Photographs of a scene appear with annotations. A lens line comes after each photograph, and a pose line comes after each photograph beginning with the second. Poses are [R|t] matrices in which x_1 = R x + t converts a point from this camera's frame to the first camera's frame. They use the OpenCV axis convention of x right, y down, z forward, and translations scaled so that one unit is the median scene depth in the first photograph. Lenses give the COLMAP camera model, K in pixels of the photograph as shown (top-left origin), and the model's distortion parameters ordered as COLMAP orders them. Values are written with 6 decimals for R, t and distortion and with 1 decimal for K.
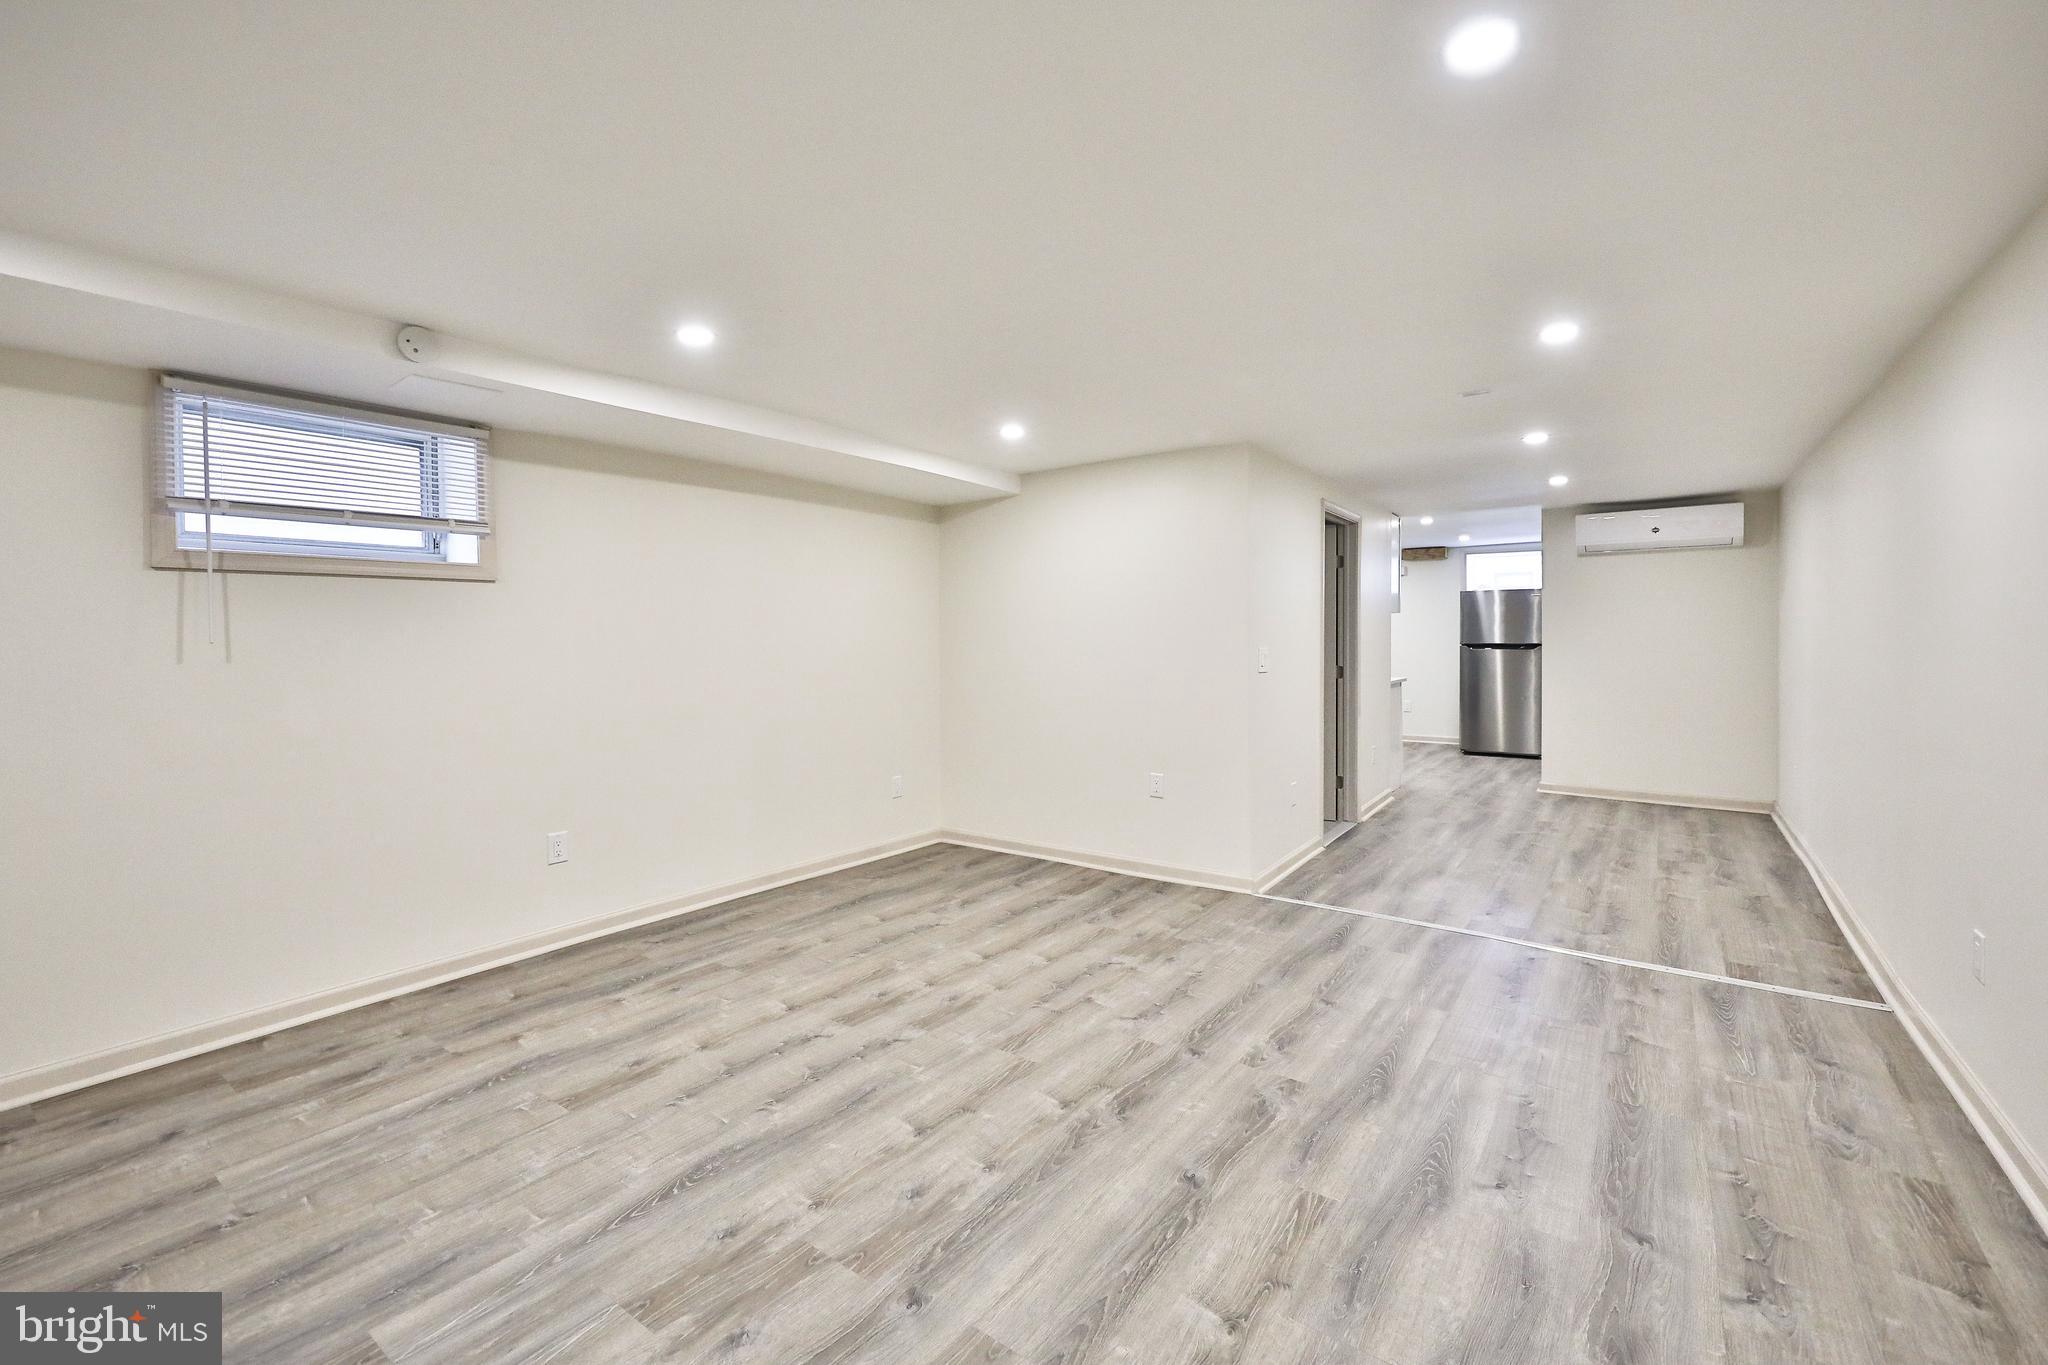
lens RADIAL K [[836.7, 0, 1028.7], [0, 836.7, 645.0], [0, 0, 1]] dist [0.016878, -0.009013]
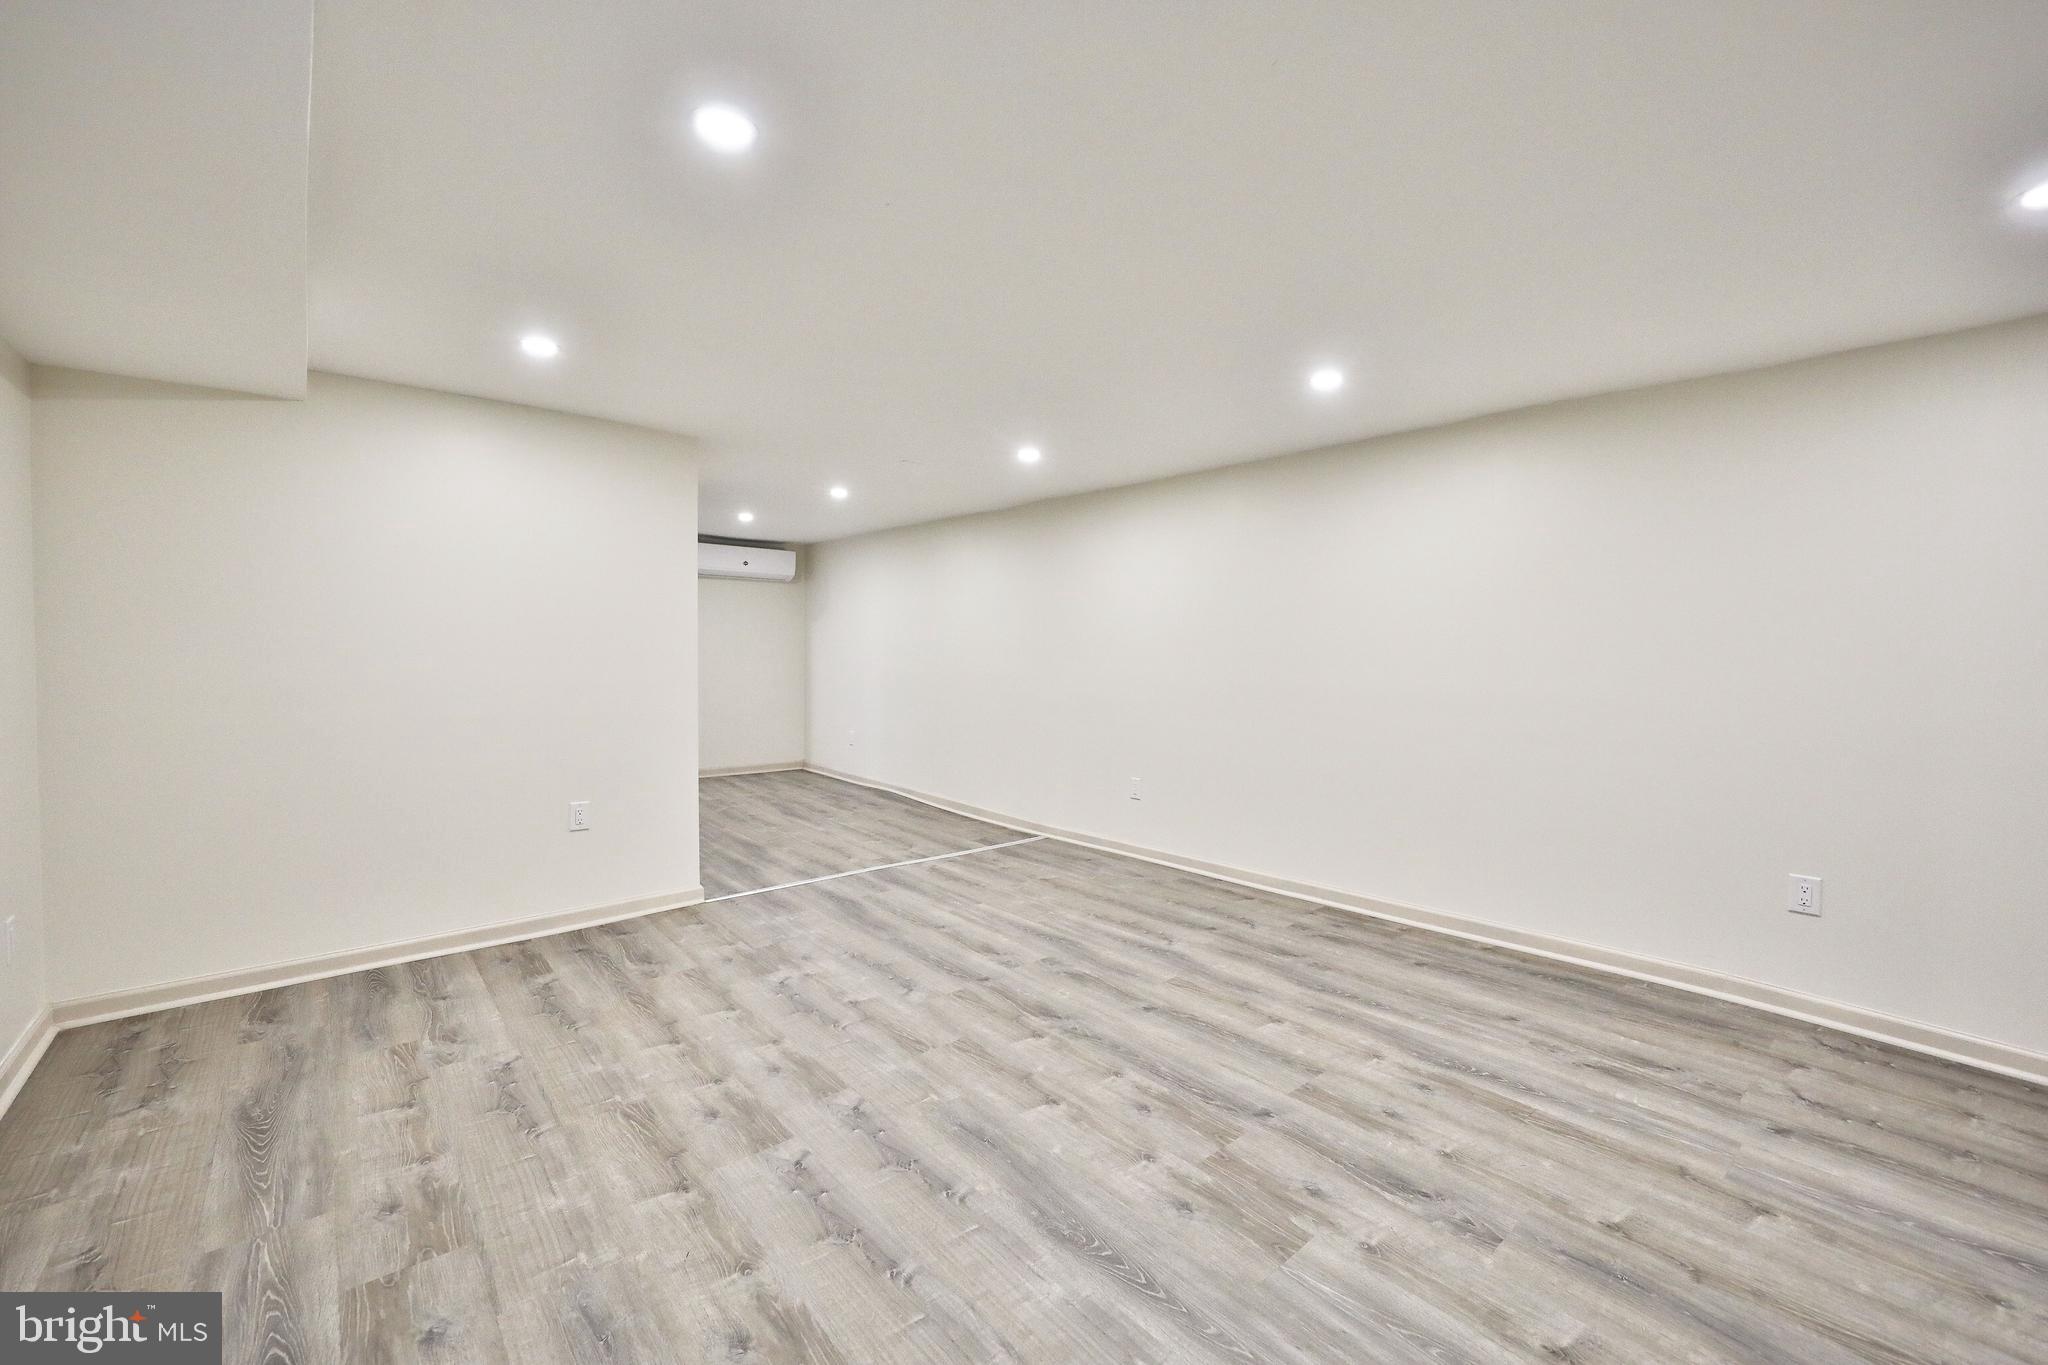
lens RADIAL K [[836.7, 0, 1028.7], [0, 836.7, 645.0], [0, 0, 1]] dist [0.016878, -0.009013]
pose [[0.233802, 0.013573, 0.972189, -1.007105], [-0.001717, 0.999907, -0.013547, 0.015935], [-0.972283, 0.001498, 0.233804, 0.670872]]
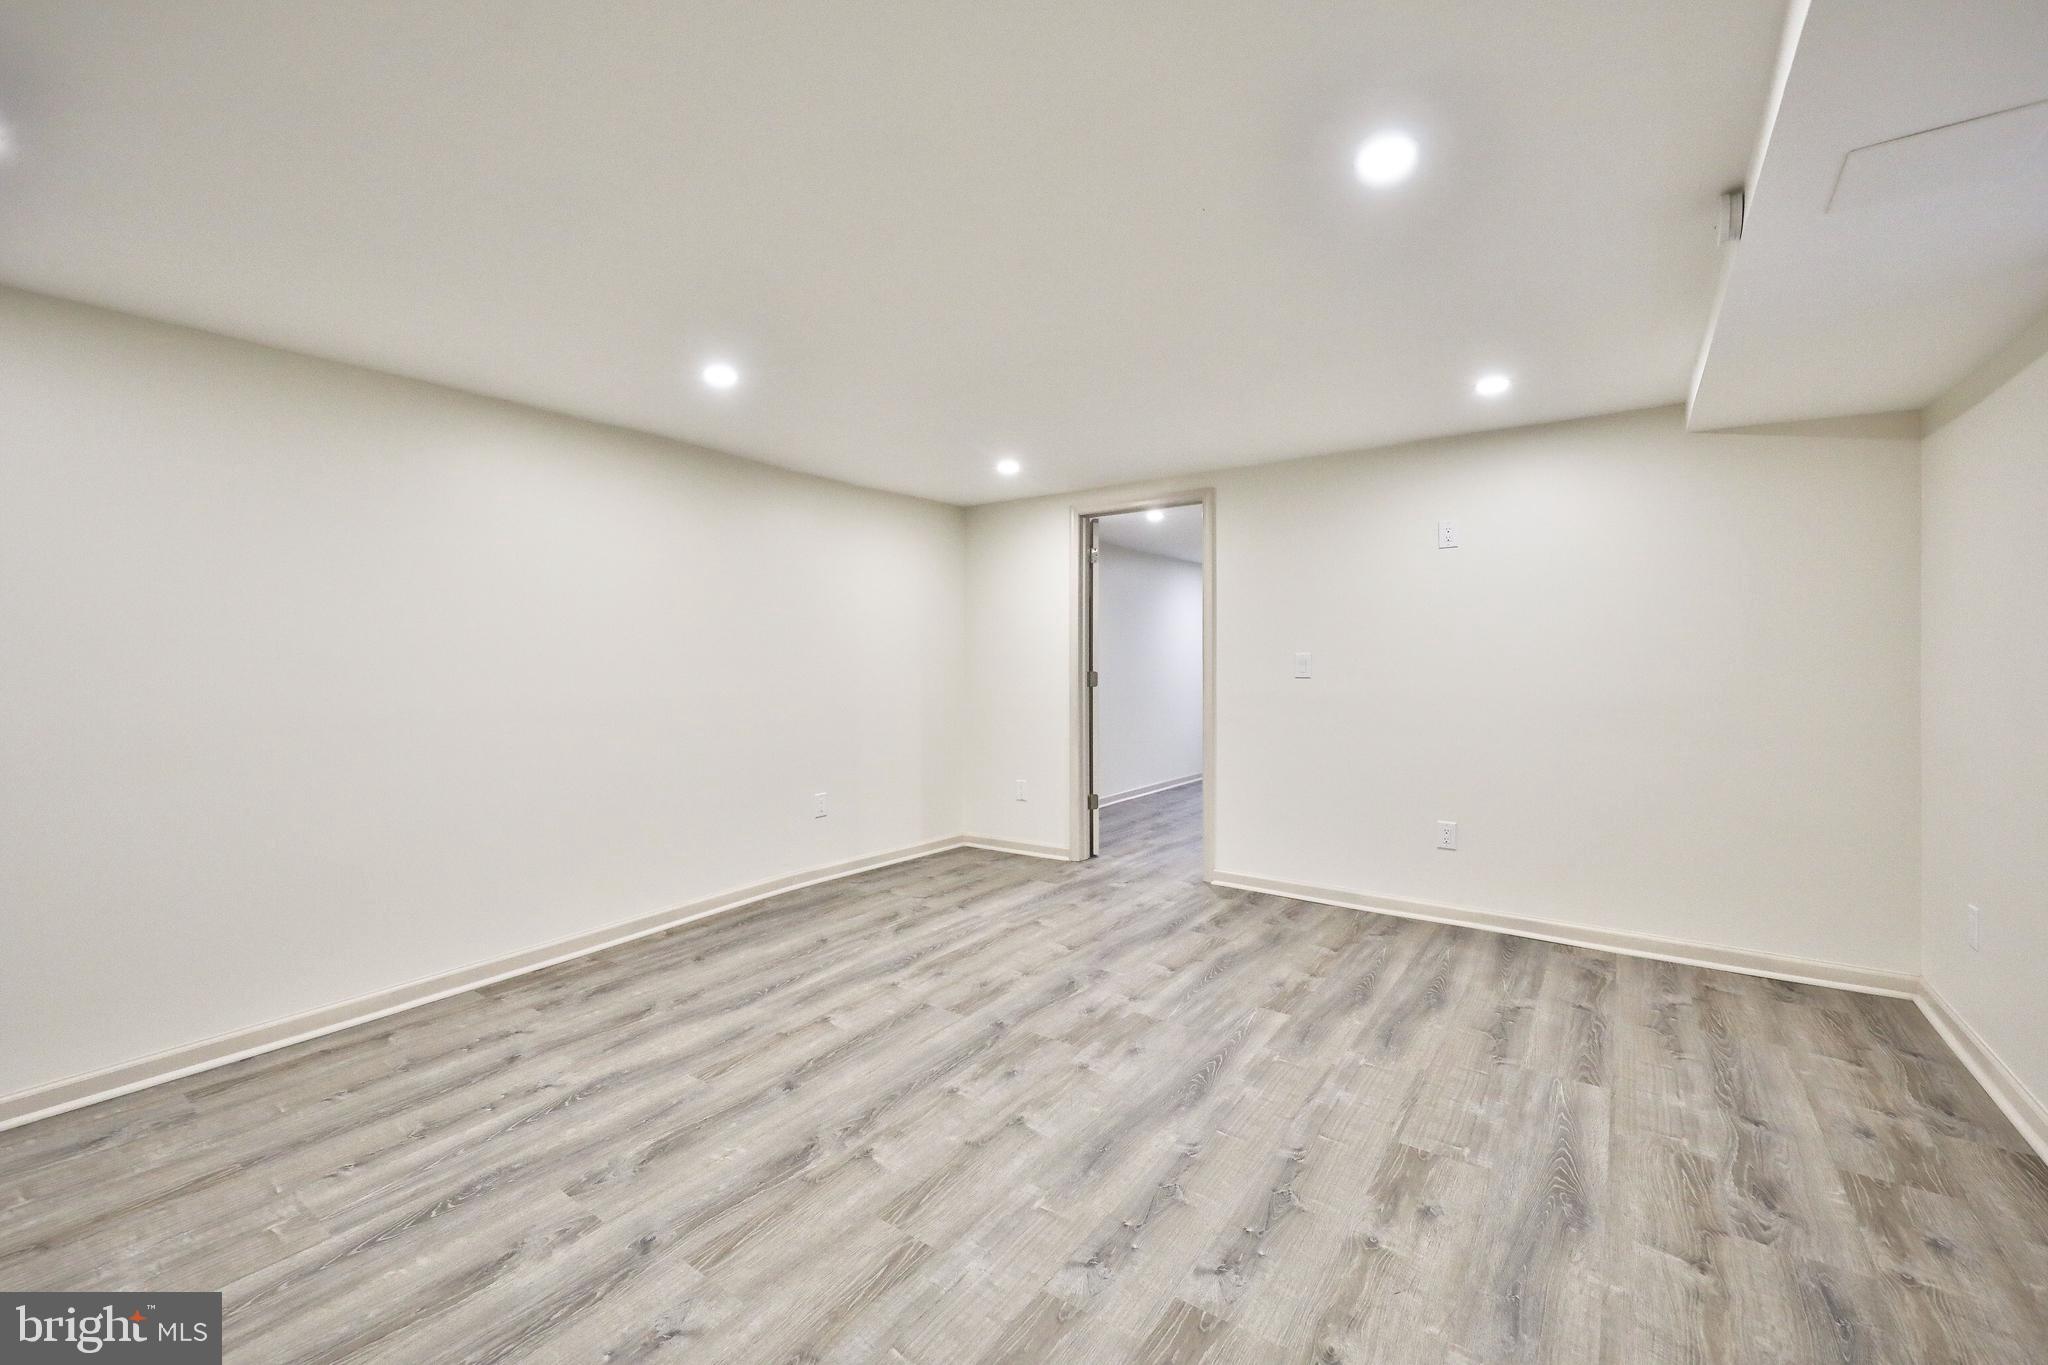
lens RADIAL K [[836.7, 0, 1028.7], [0, 836.7, 645.0], [0, 0, 1]] dist [0.016878, -0.009013]
pose [[-0.999818, 0.011600, -0.015145, -0.113898], [0.011740, 0.999889, -0.009155, 0.004371], [0.015037, -0.009331, -0.999843, 1.748735]]
